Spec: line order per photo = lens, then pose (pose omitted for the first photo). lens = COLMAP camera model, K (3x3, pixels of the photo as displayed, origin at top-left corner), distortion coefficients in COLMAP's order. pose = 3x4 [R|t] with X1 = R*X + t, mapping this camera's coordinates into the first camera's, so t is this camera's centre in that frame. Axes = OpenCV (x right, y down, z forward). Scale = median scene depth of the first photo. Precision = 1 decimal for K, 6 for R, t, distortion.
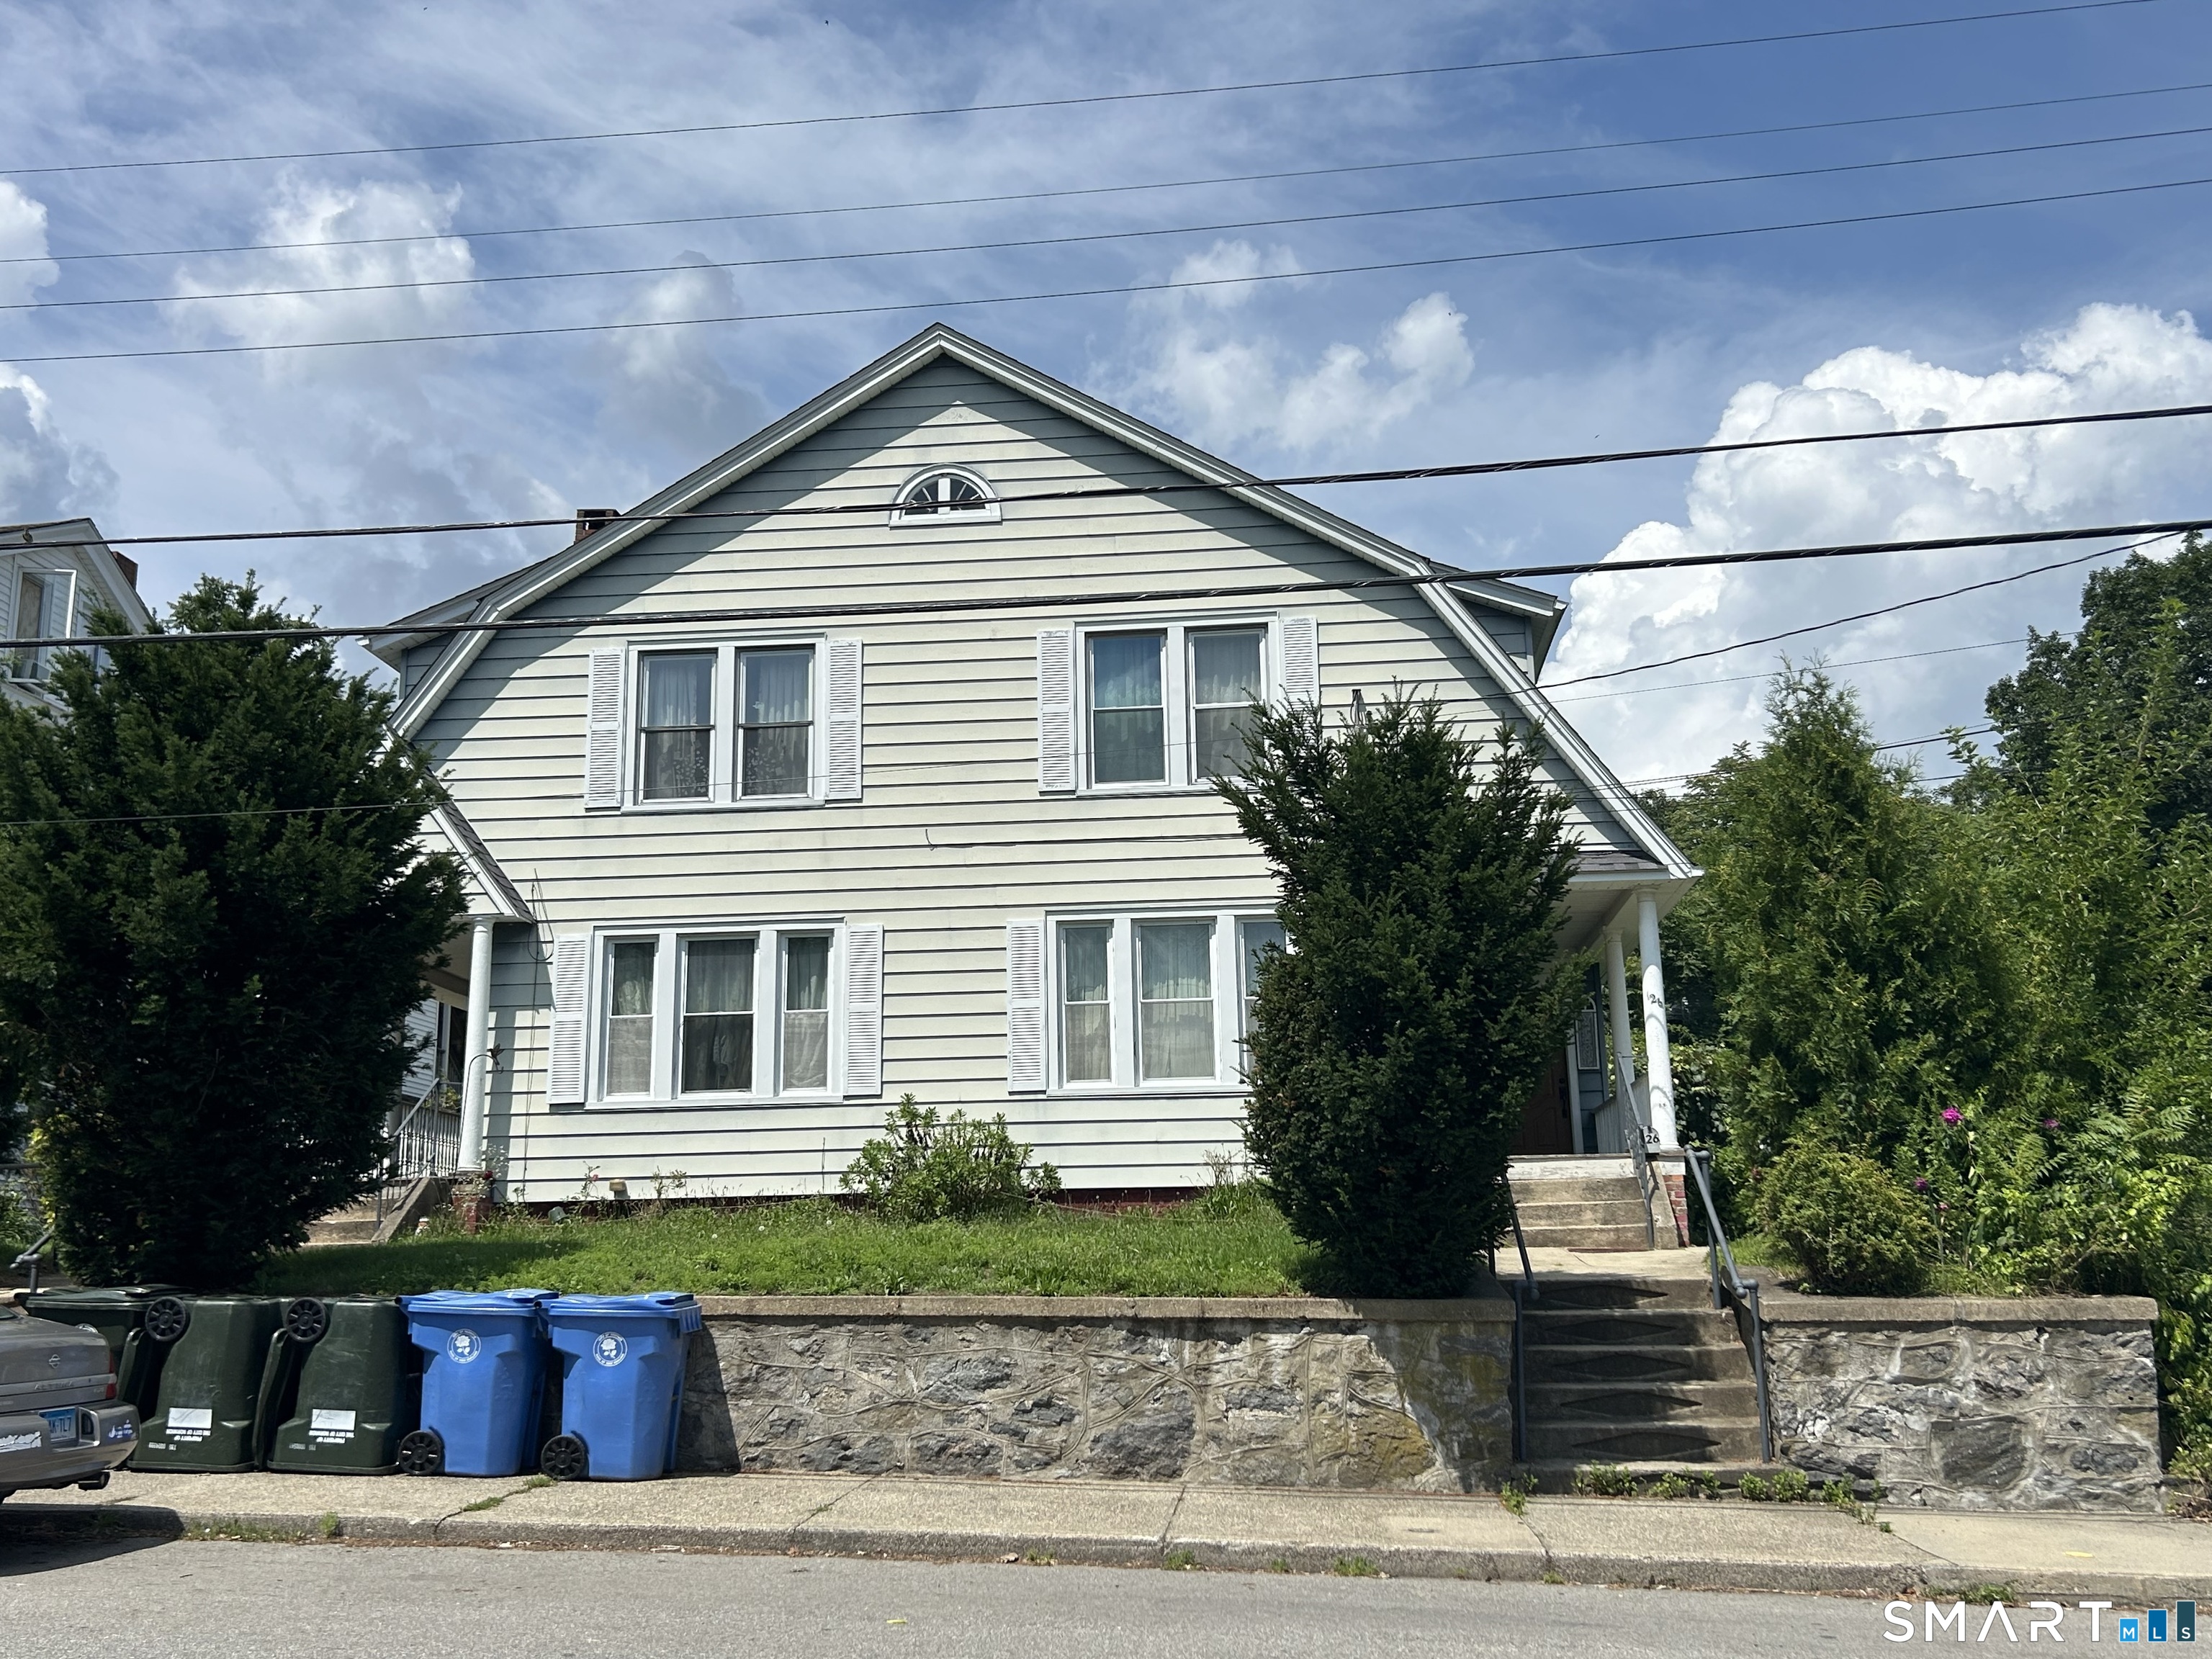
lens RADIAL K [[2084.7, 0, 1106.0], [0, 2084.7, 829.5], [0, 0, 1]] dist [0.163403, -0.002178]
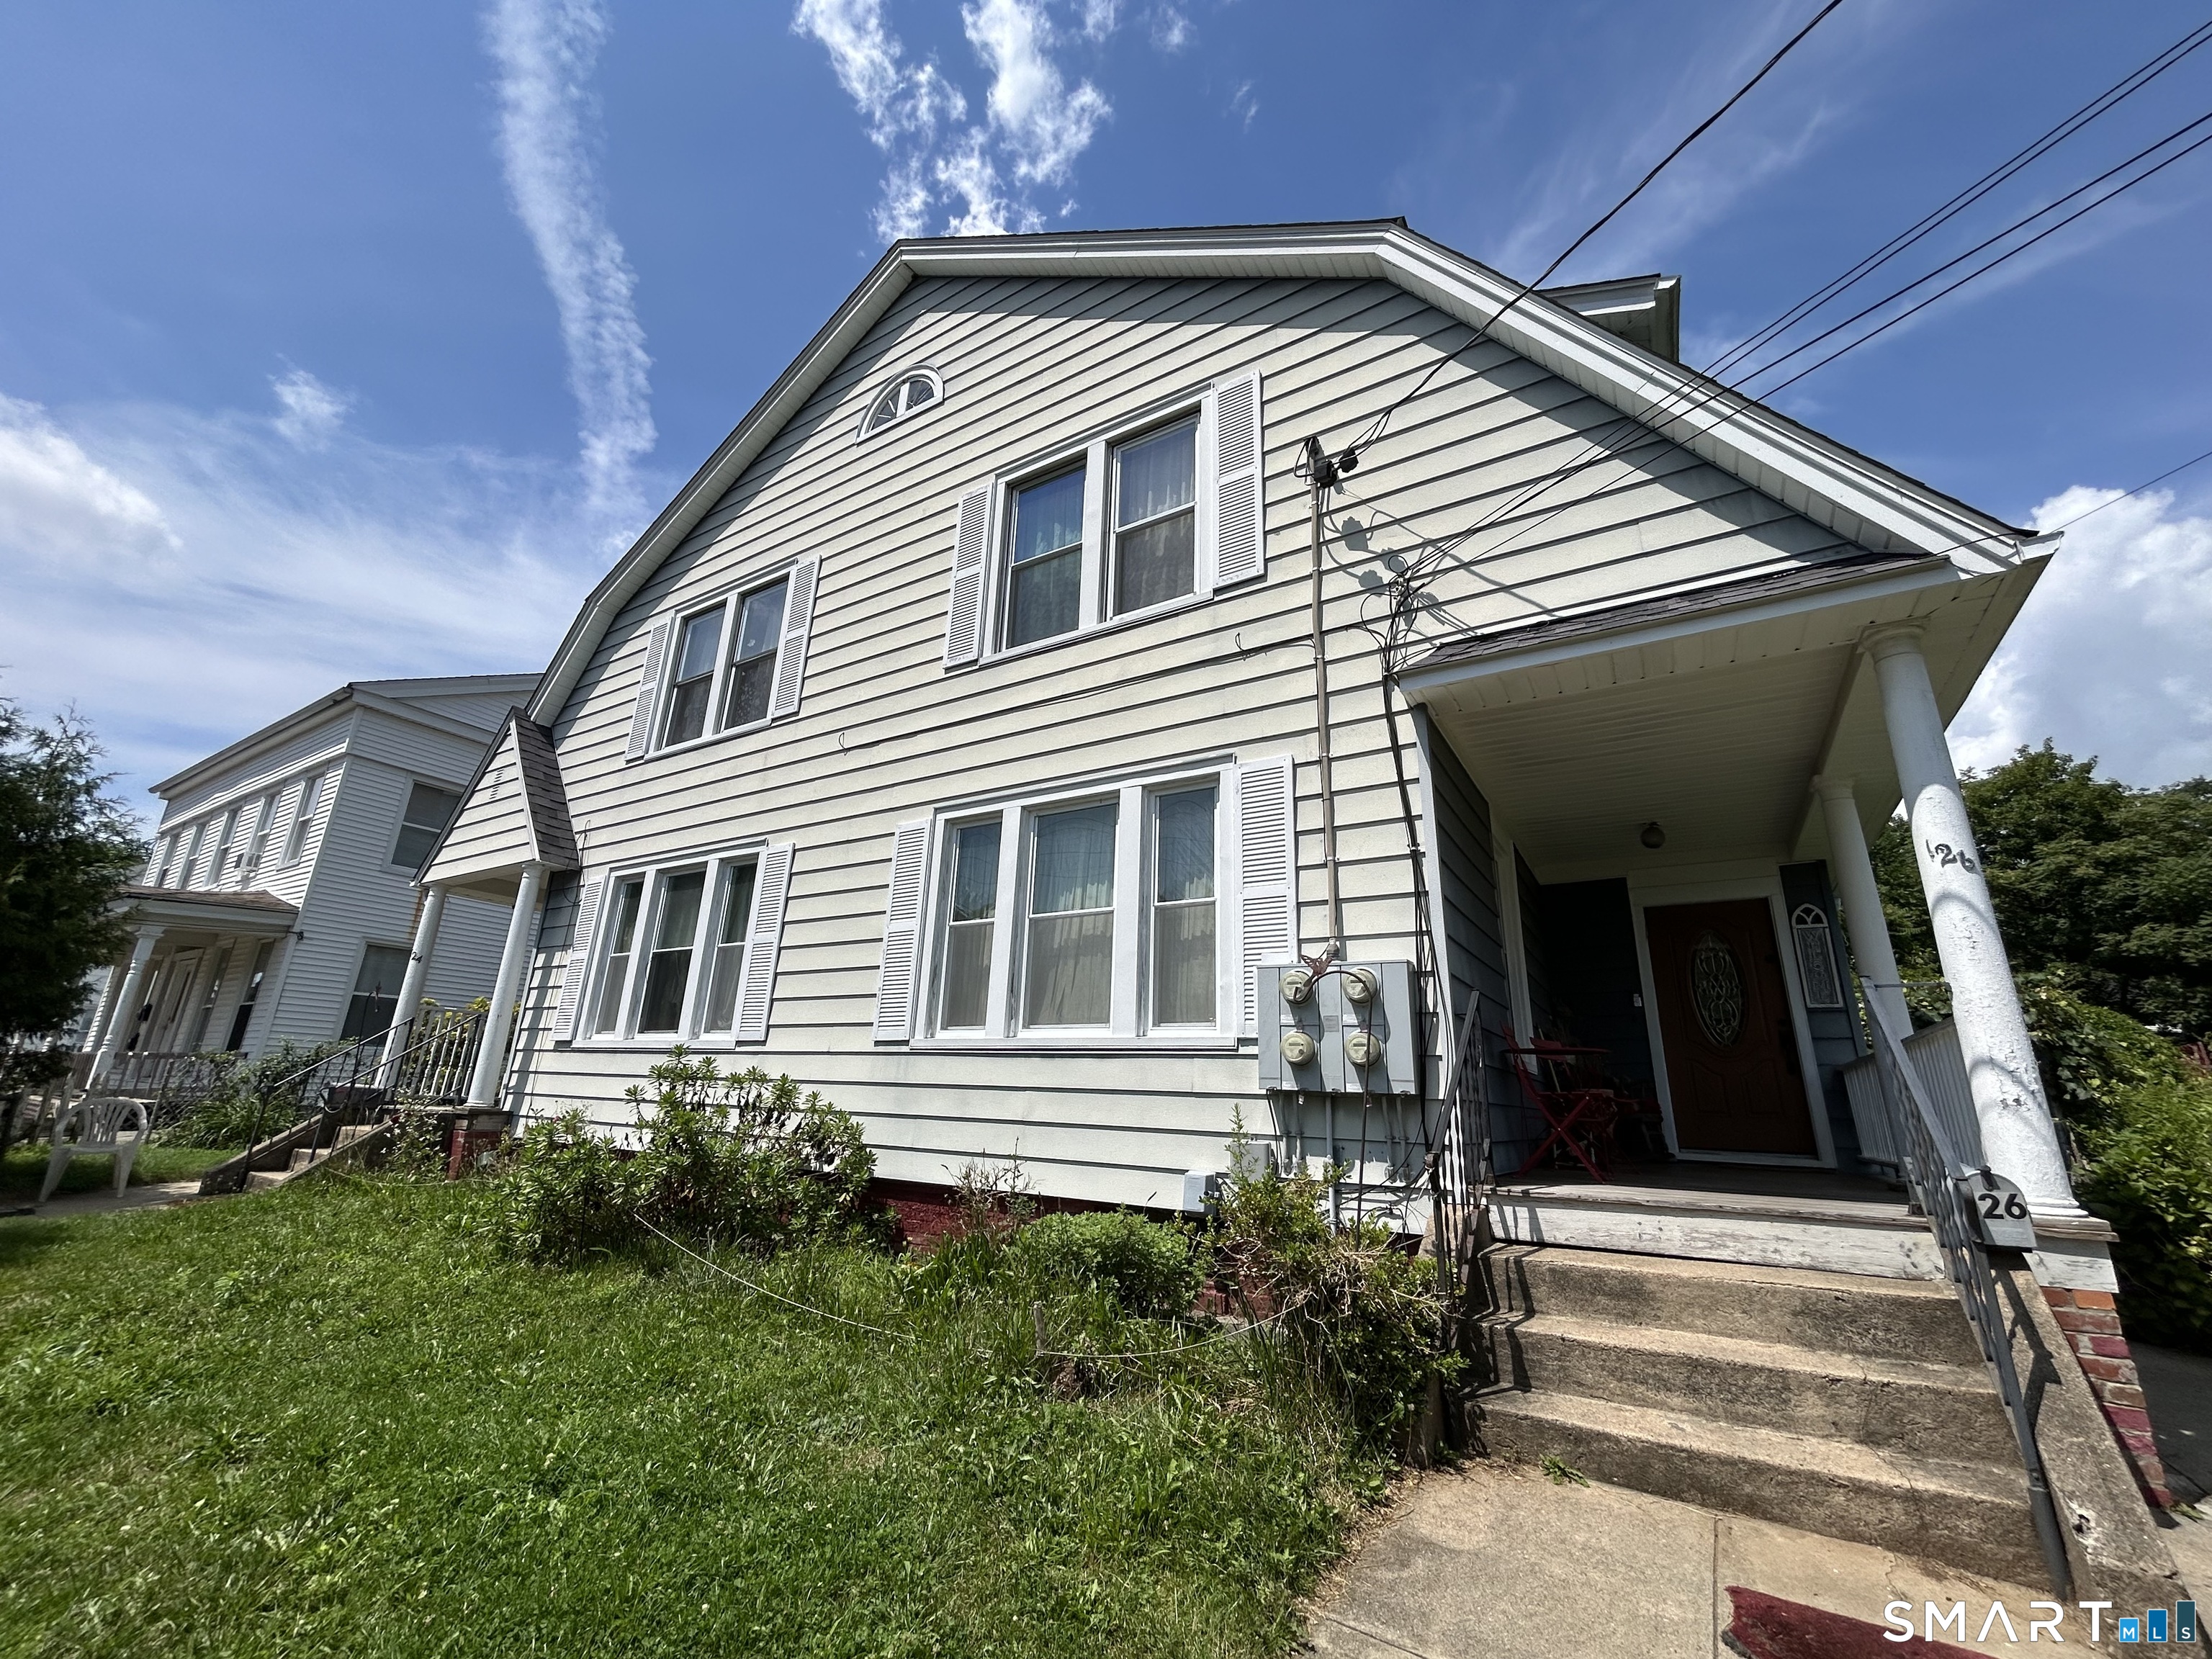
lens RADIAL K [[870.9, 0, 1132.6], [0, 870.9, 825.7], [0, 0, 1]] dist [0.008547, 0.000094]
pose [[0.893138, -0.089389, -0.440810, 0.181291], [0.052377, 0.994055, -0.095455, 0.080097], [0.446722, 0.062166, 0.892510, 0.730714]]
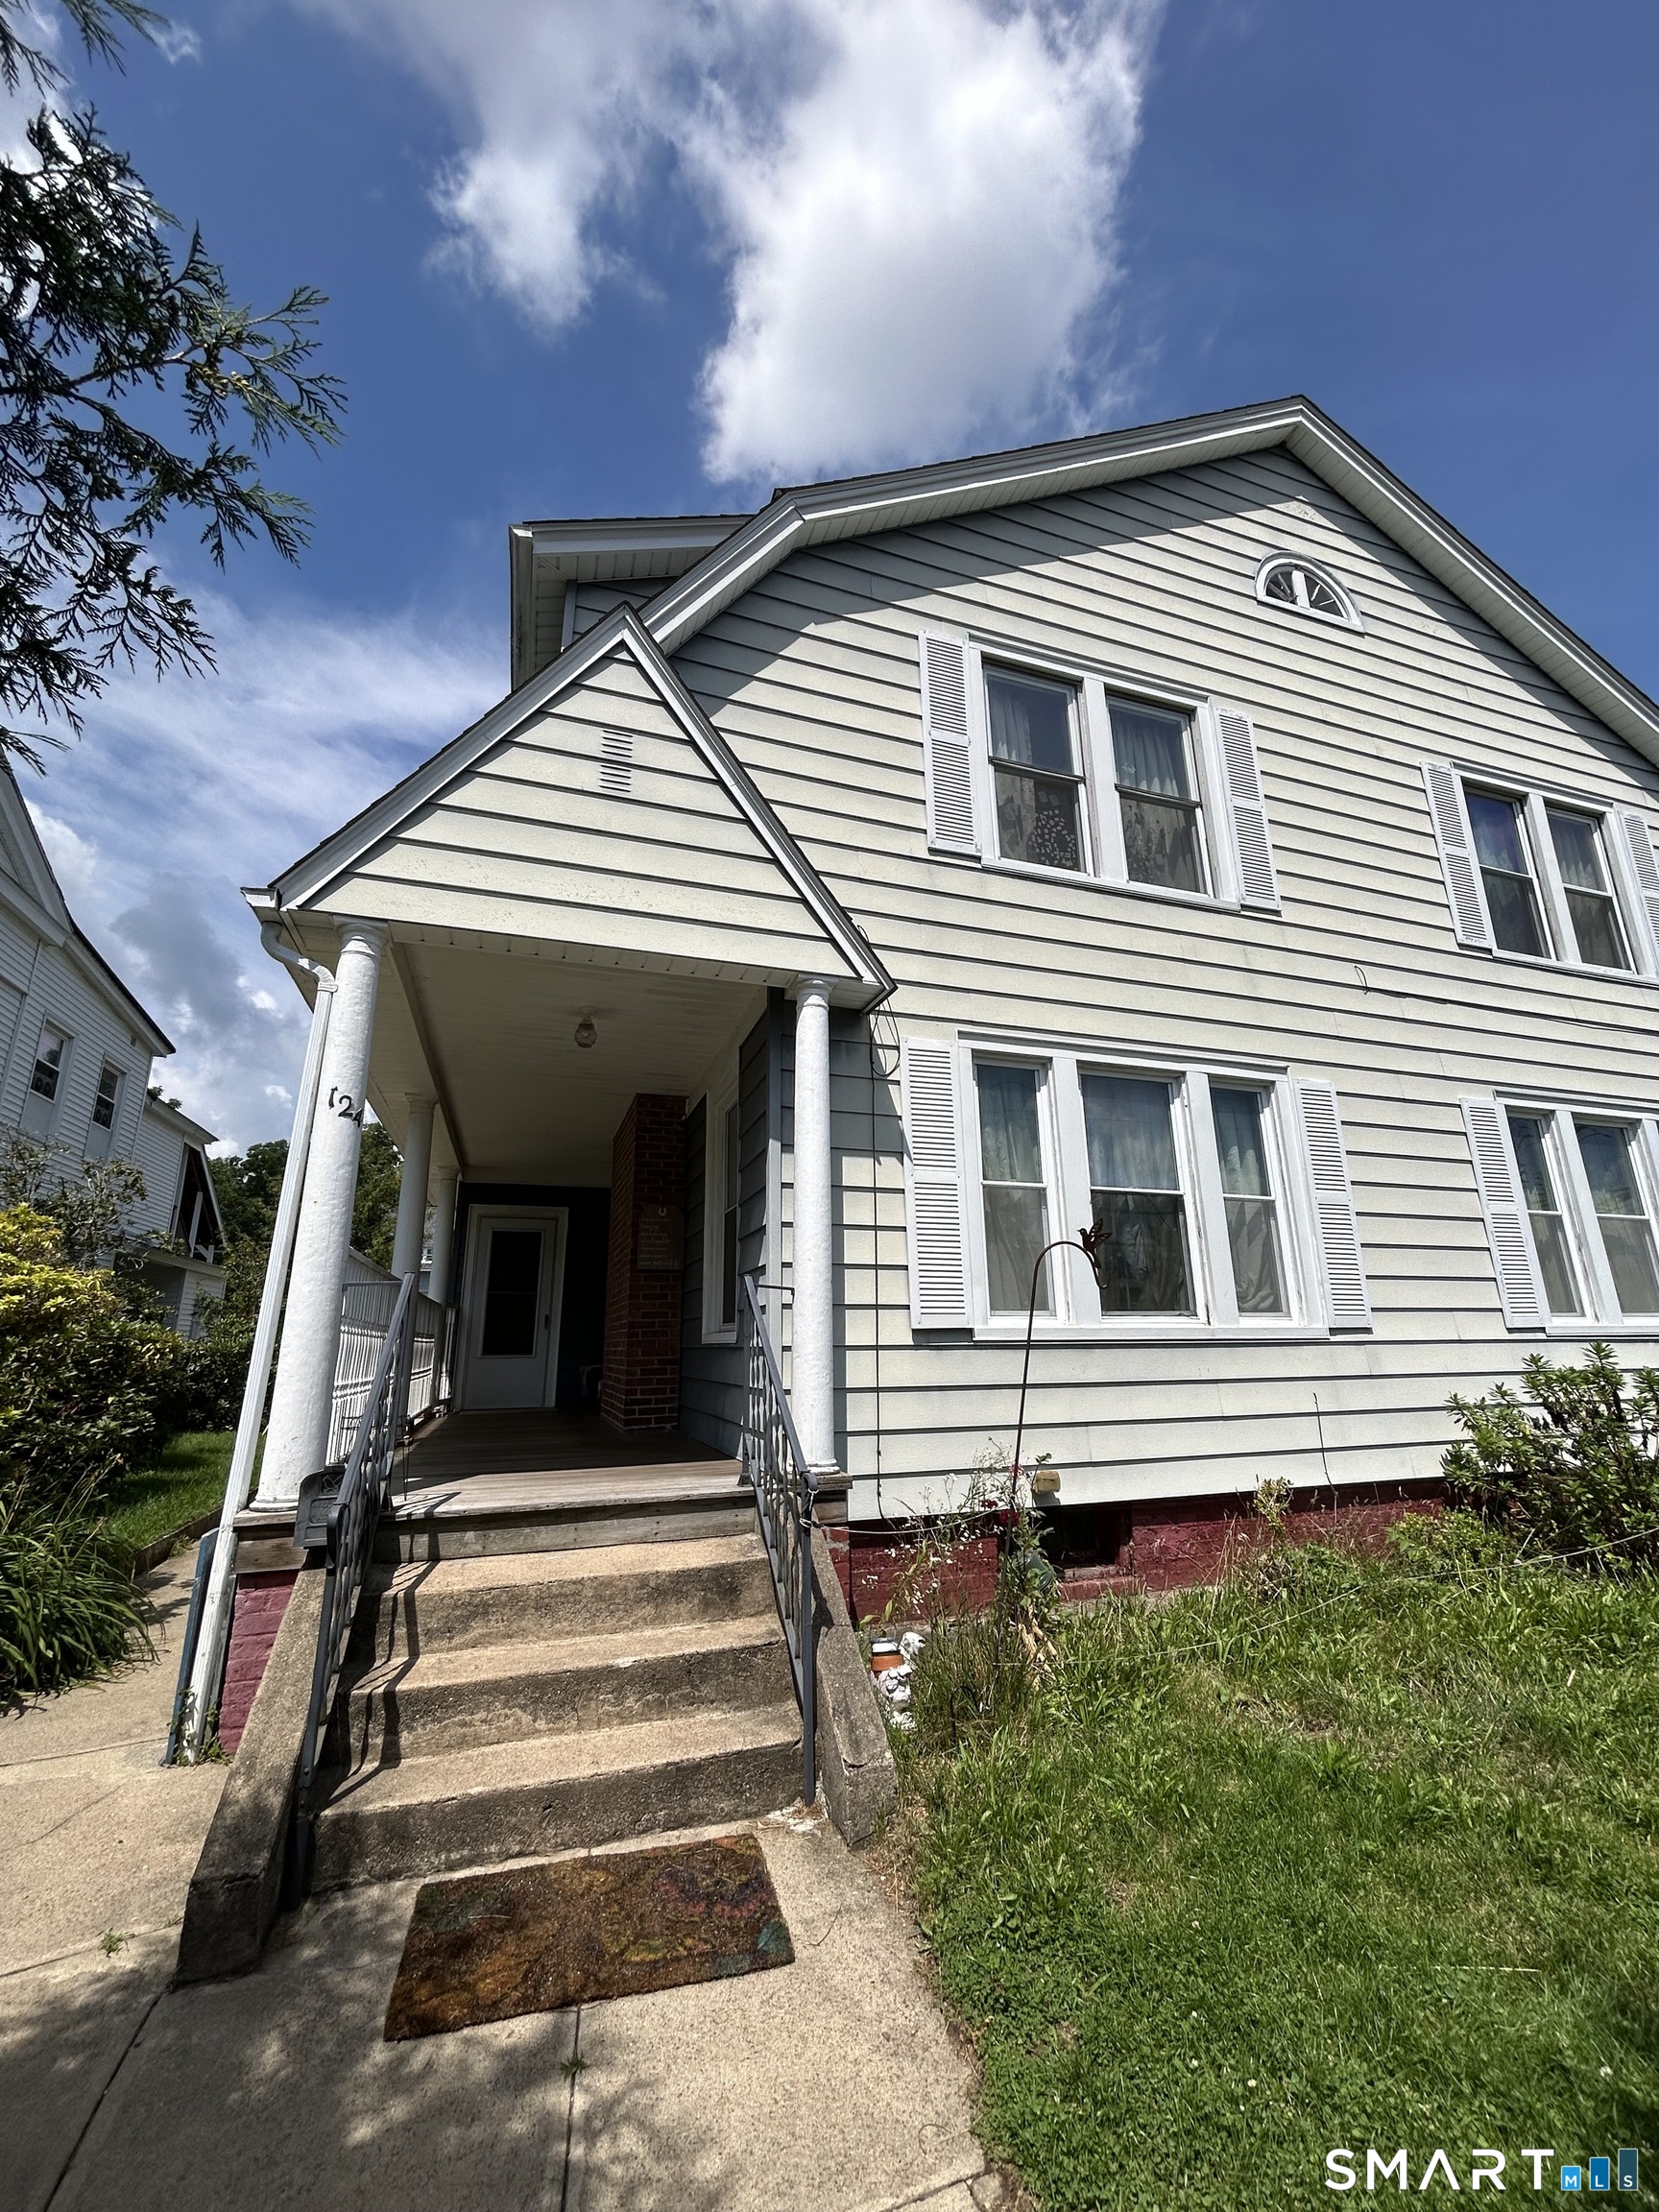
lens RADIAL K [[928.7, 0, 865.7], [0, 928.7, 1129.3], [0, 0, 1]] dist [0.013685, 0.000110]
pose [[0.908937, 0.101630, 0.404358, -0.372602], [-0.074871, 0.993858, -0.081493, 0.097675], [-0.410157, 0.043797, 0.910963, 0.773308]]
